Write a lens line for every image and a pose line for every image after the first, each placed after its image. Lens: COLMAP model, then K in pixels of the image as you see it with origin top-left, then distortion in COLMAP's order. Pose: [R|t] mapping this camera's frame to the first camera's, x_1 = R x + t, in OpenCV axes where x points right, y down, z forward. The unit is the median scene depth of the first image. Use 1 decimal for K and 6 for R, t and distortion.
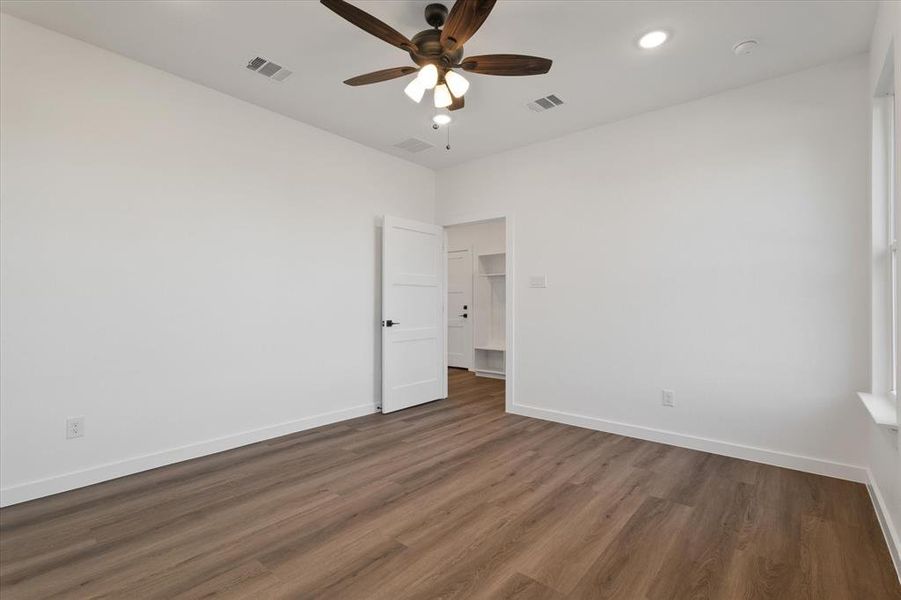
lens RADIAL K [[423.8, 0, 452.2], [0, 423.8, 304.9], [0, 0, 1]] dist [0.001973, 0.000346]
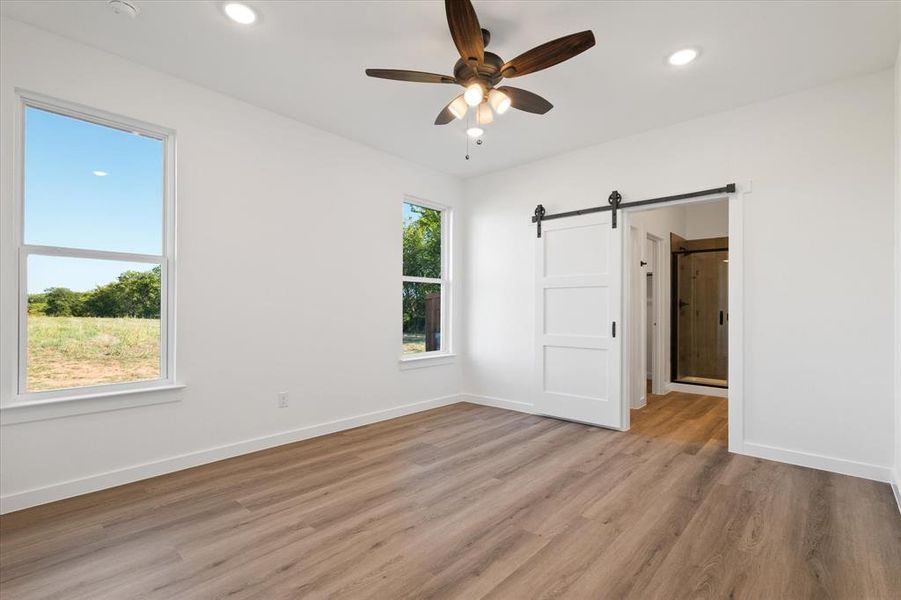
lens RADIAL K [[423.8, 0, 452.2], [0, 423.8, 304.9], [0, 0, 1]] dist [0.001973, 0.000346]
pose [[-0.999429, -0.005143, 0.033407, -0.009249], [-0.005388, 0.999959, -0.007234, -0.005591], [-0.033368, -0.007409, -0.999416, 1.994017]]
